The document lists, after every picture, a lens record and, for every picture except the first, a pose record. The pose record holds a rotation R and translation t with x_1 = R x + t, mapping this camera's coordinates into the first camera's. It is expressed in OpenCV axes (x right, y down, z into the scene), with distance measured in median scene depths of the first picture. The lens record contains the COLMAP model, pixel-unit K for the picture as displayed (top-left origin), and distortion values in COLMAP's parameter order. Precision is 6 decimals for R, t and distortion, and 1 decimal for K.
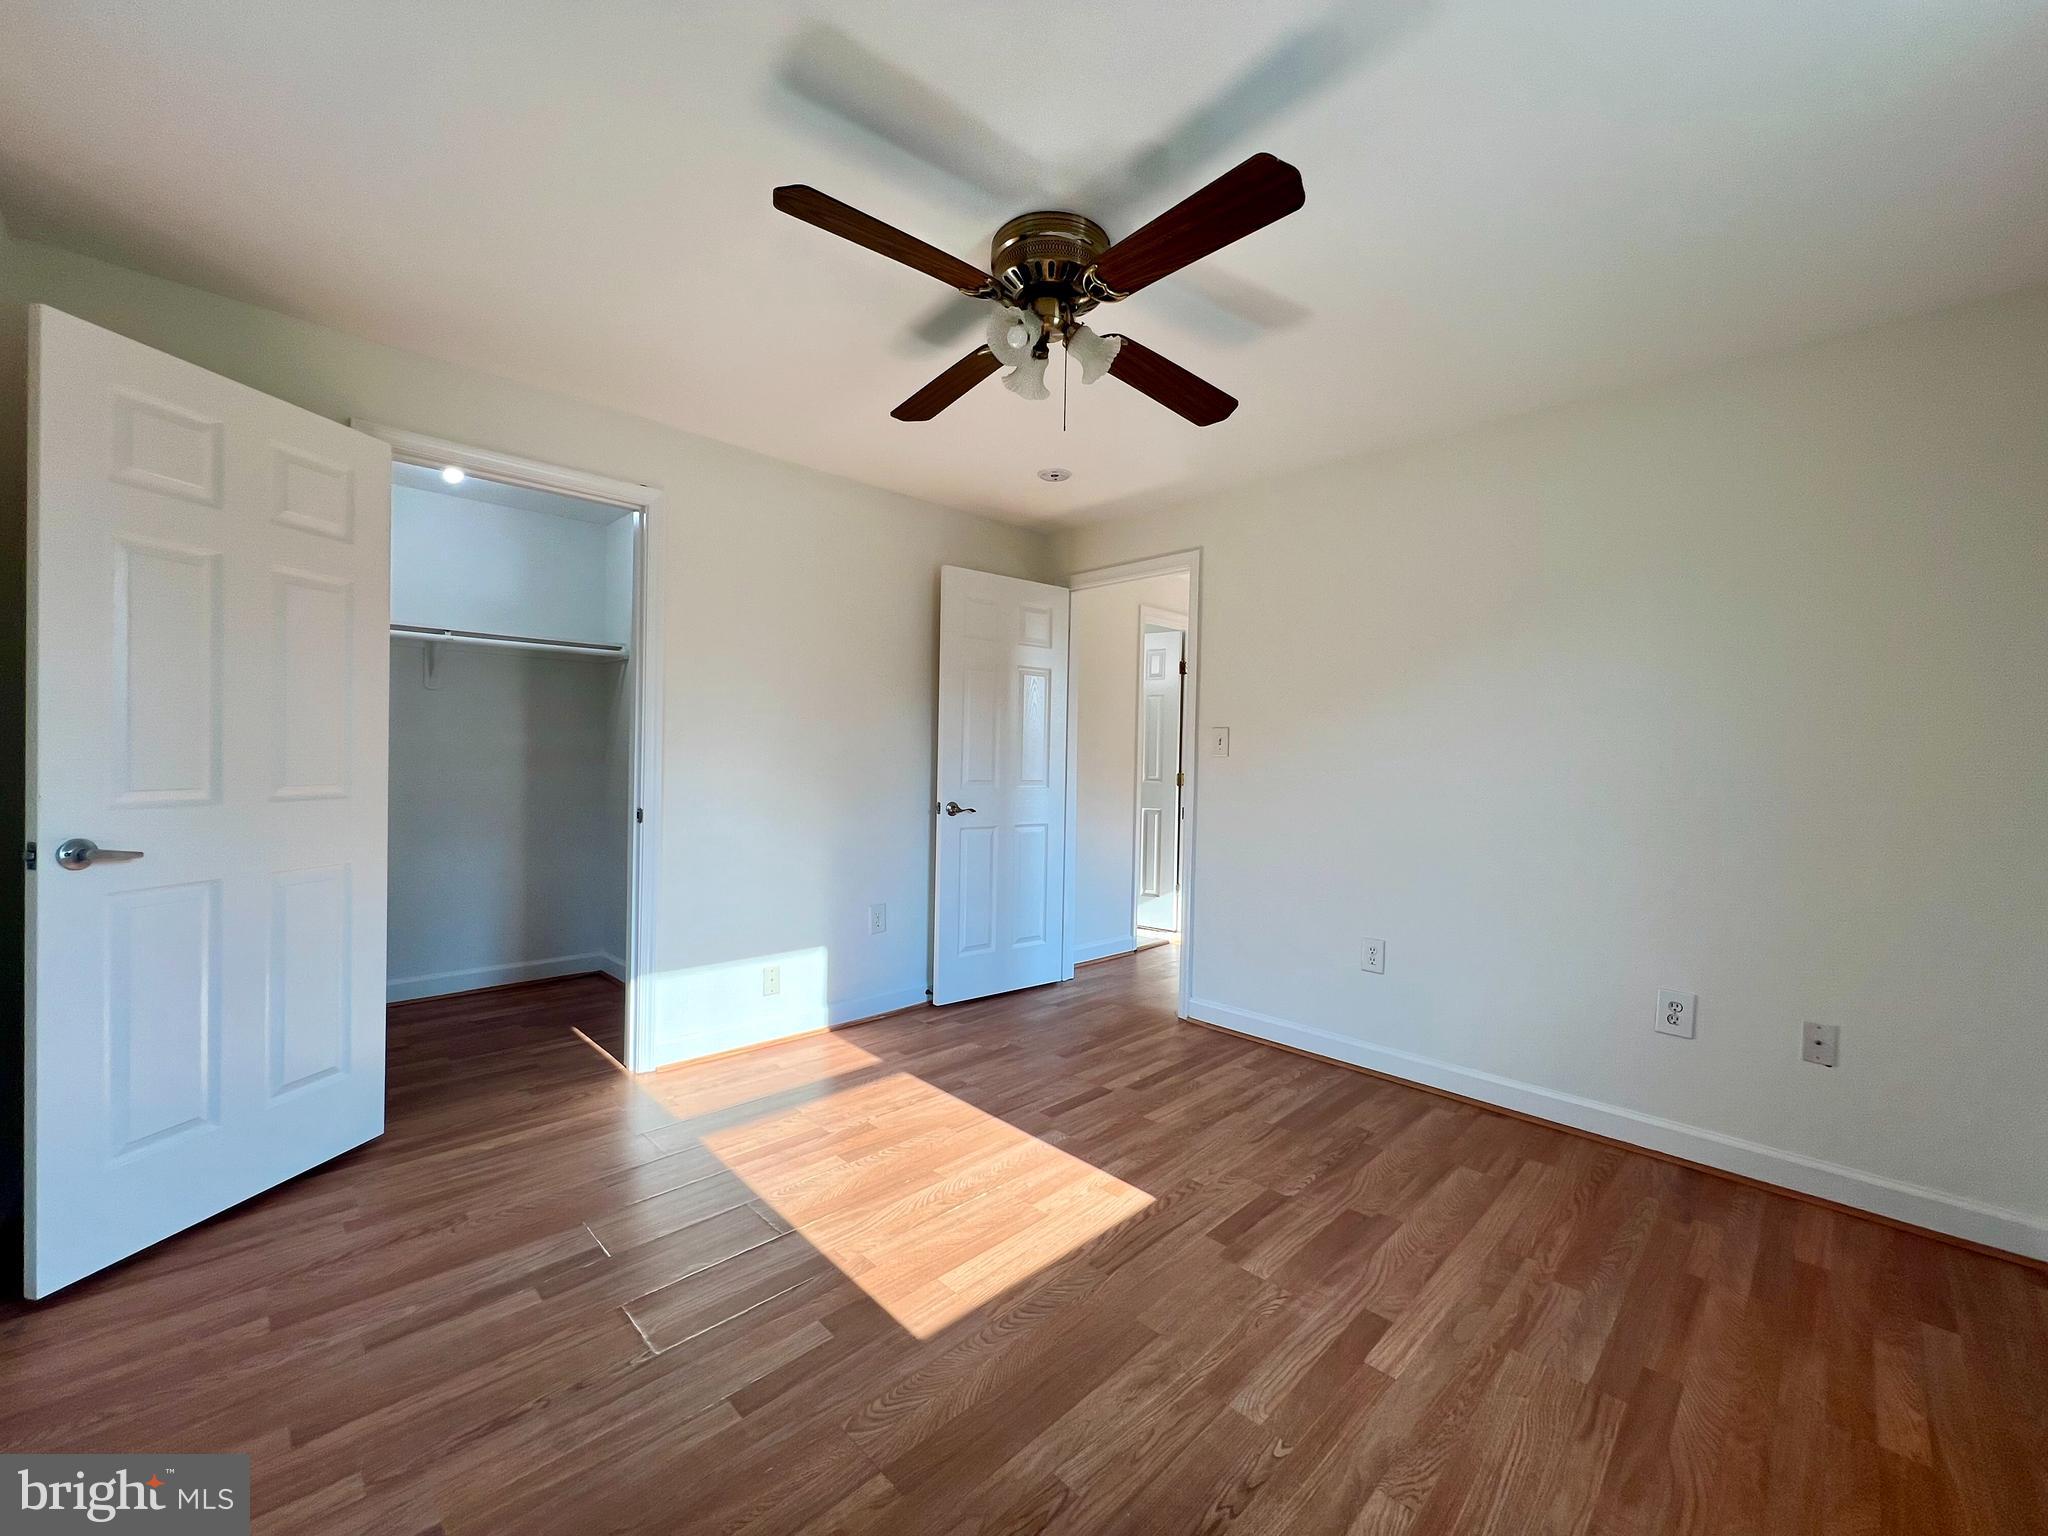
lens RADIAL K [[822.3, 0, 1033.5], [0, 822.3, 759.3], [0, 0, 1]] dist [-0.000338, 0.000586]
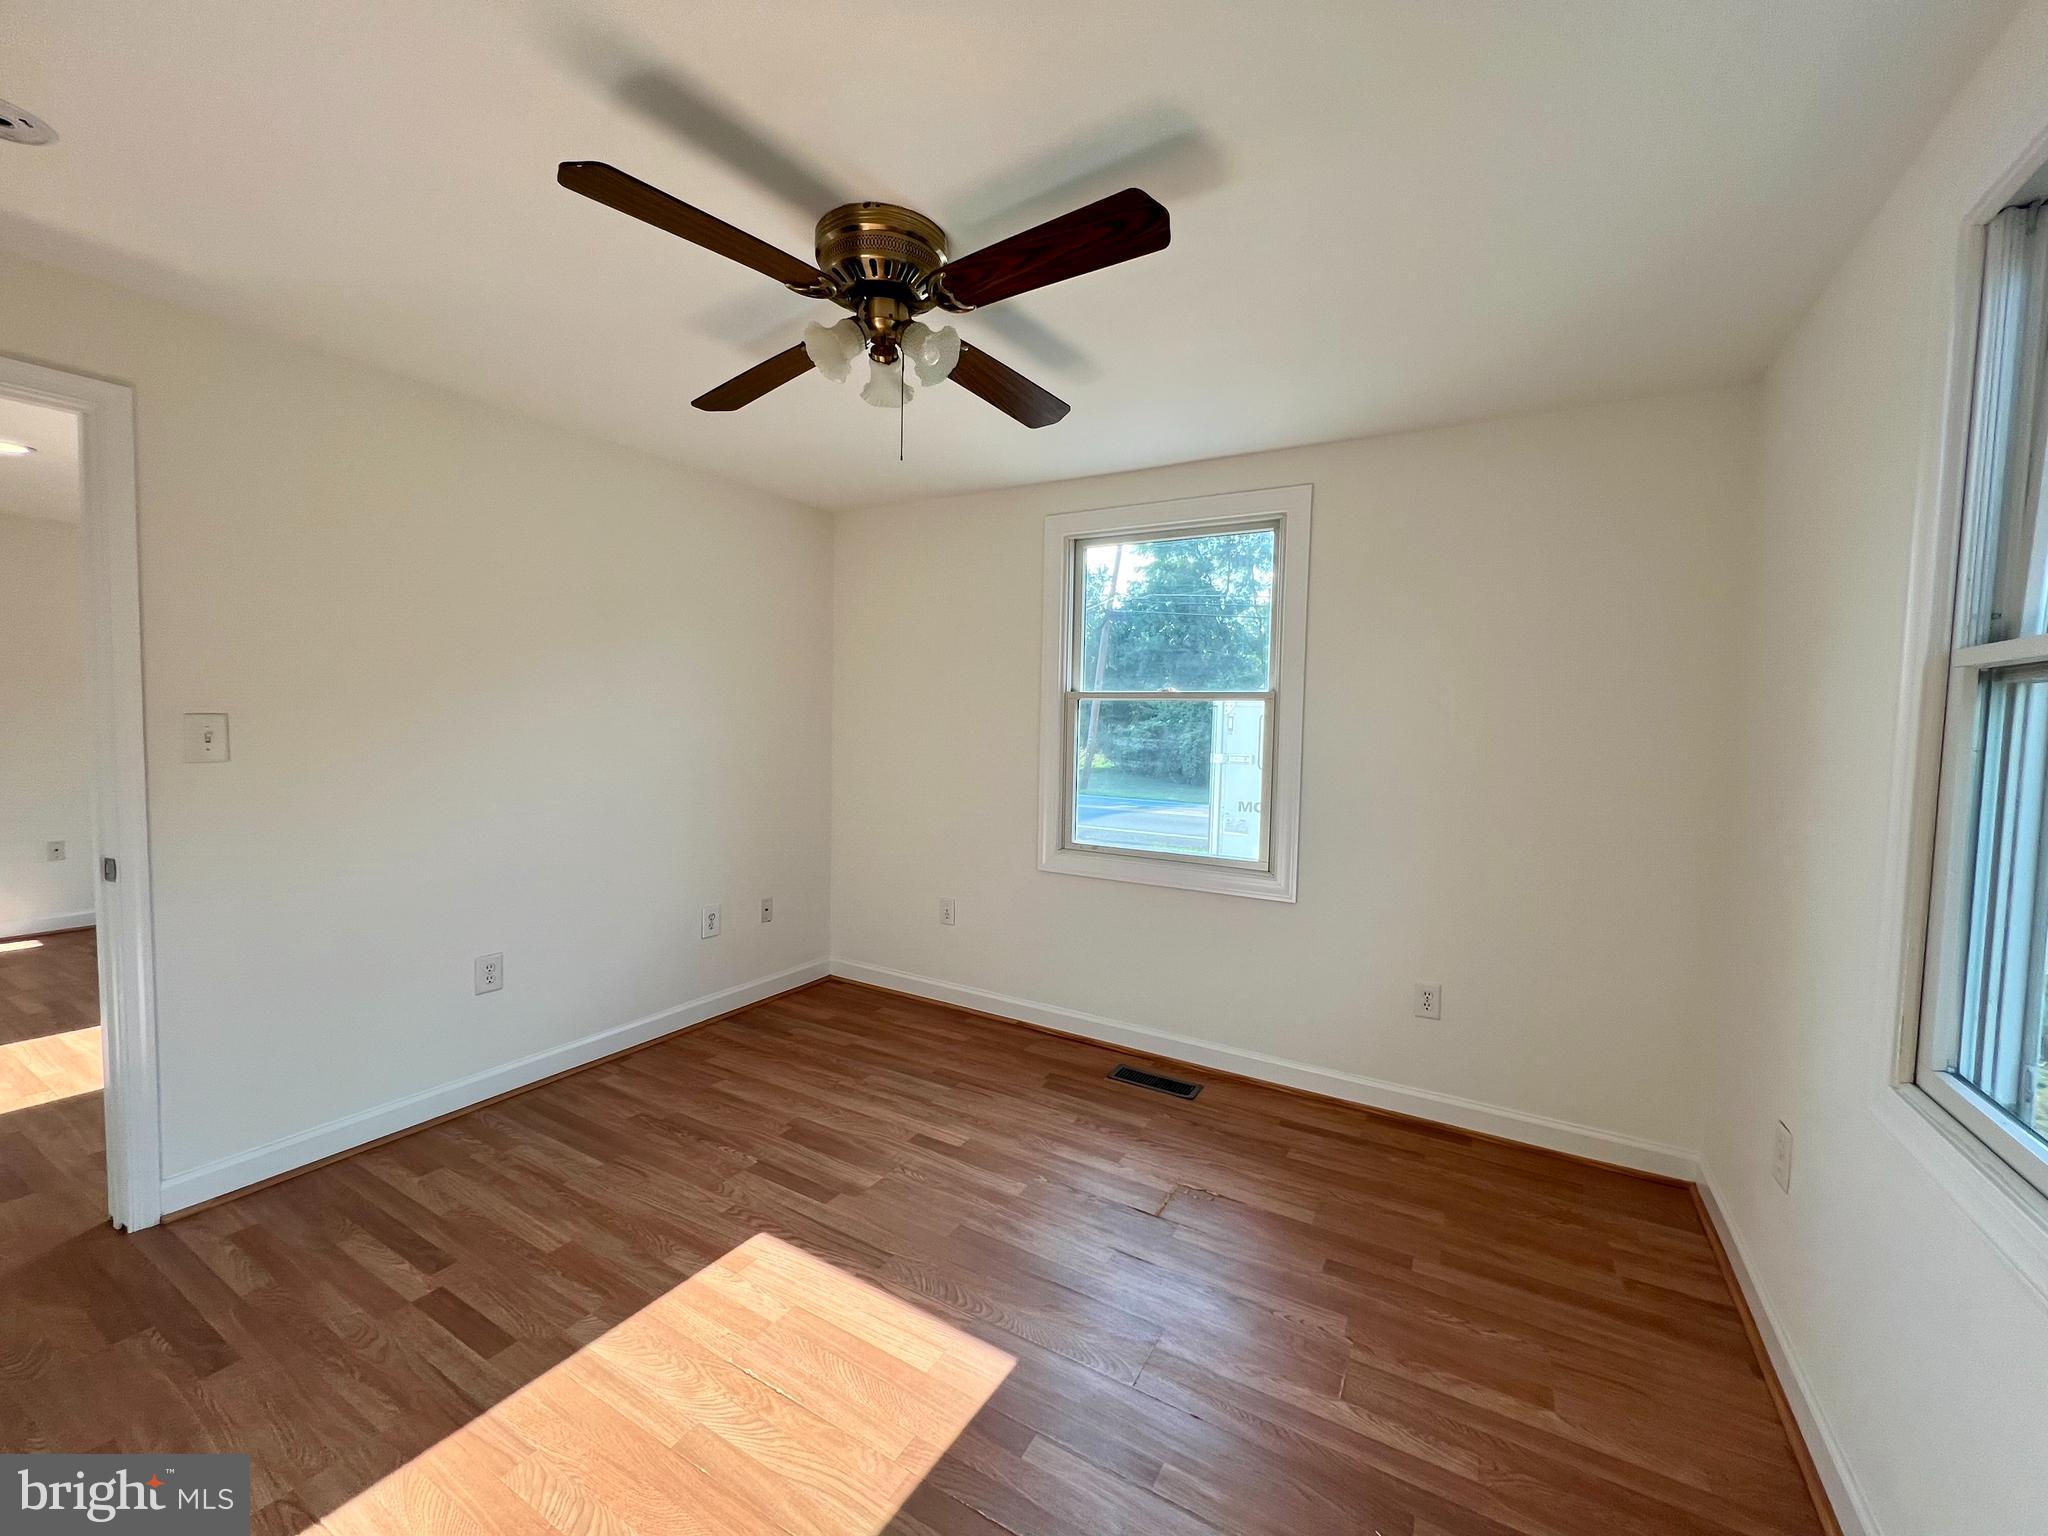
lens RADIAL K [[822.3, 0, 1013.2], [0, 822.3, 763.4], [0, 0, 1]] dist [-0.000338, 0.000586]
pose [[-0.247091, -0.077722, 0.965870, -0.792676], [-0.024722, 0.996959, 0.073899, -0.095571], [-0.968677, -0.005618, -0.248261, 0.923164]]
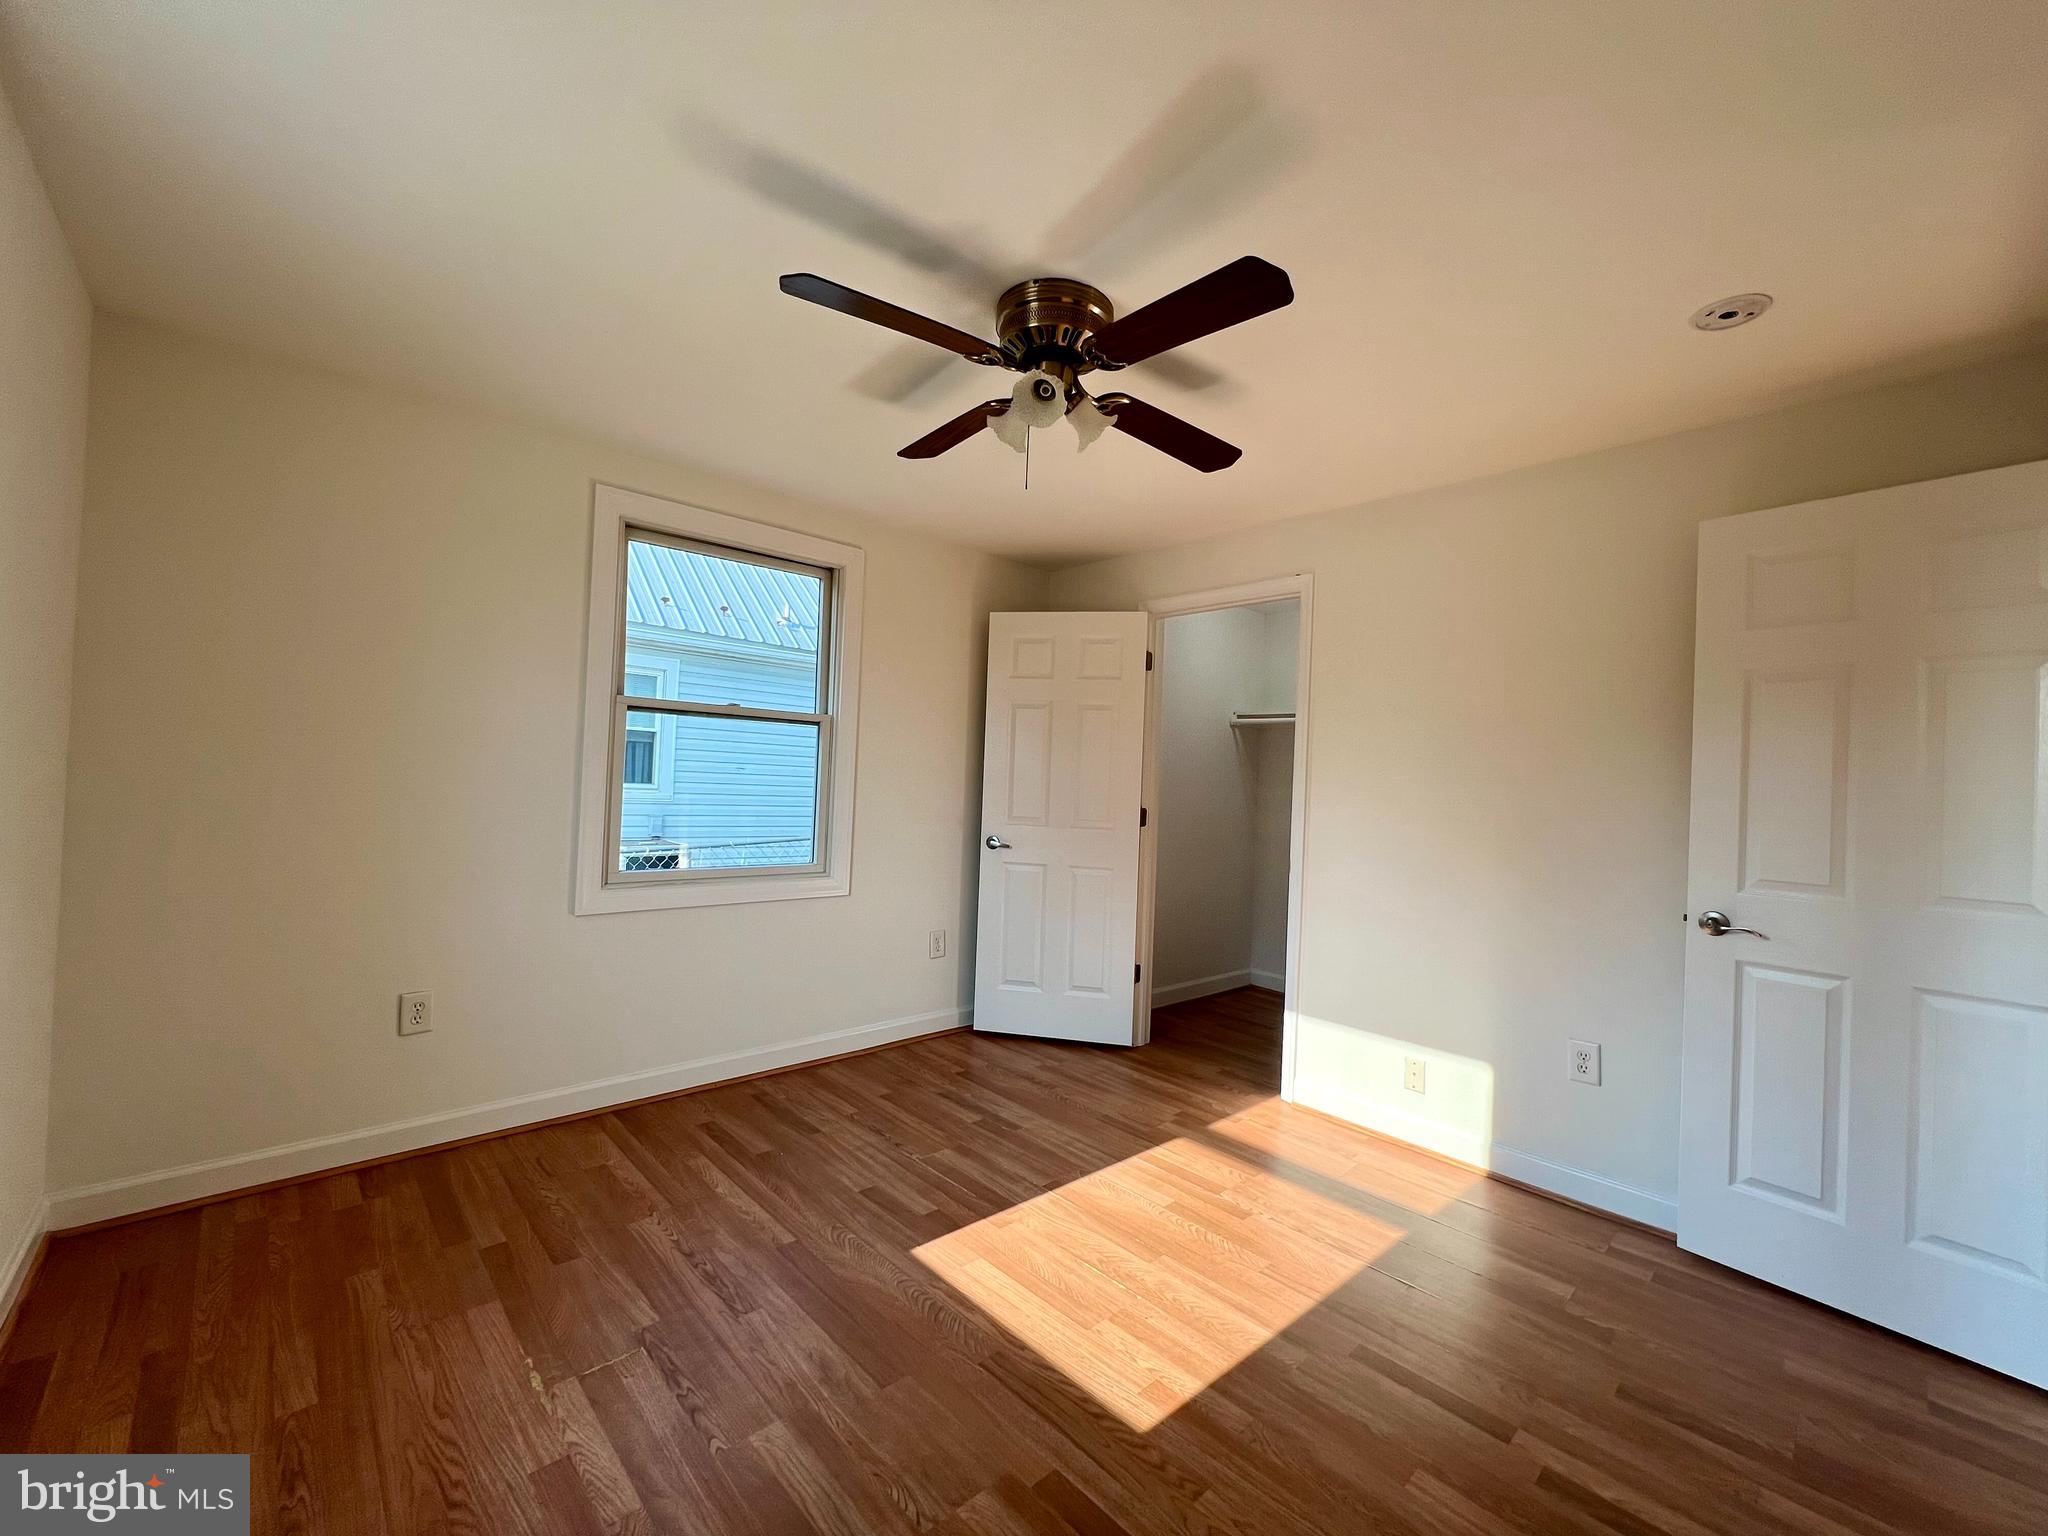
lens RADIAL K [[822.3, 0, 1012.6], [0, 822.3, 770.9], [0, 0, 1]] dist [-0.000338, 0.000586]
pose [[-0.041319, -0.031469, -0.998650, 0.858780], [-0.044902, 0.998553, -0.029608, -0.016355], [0.998137, 0.043618, -0.042672, 0.862968]]
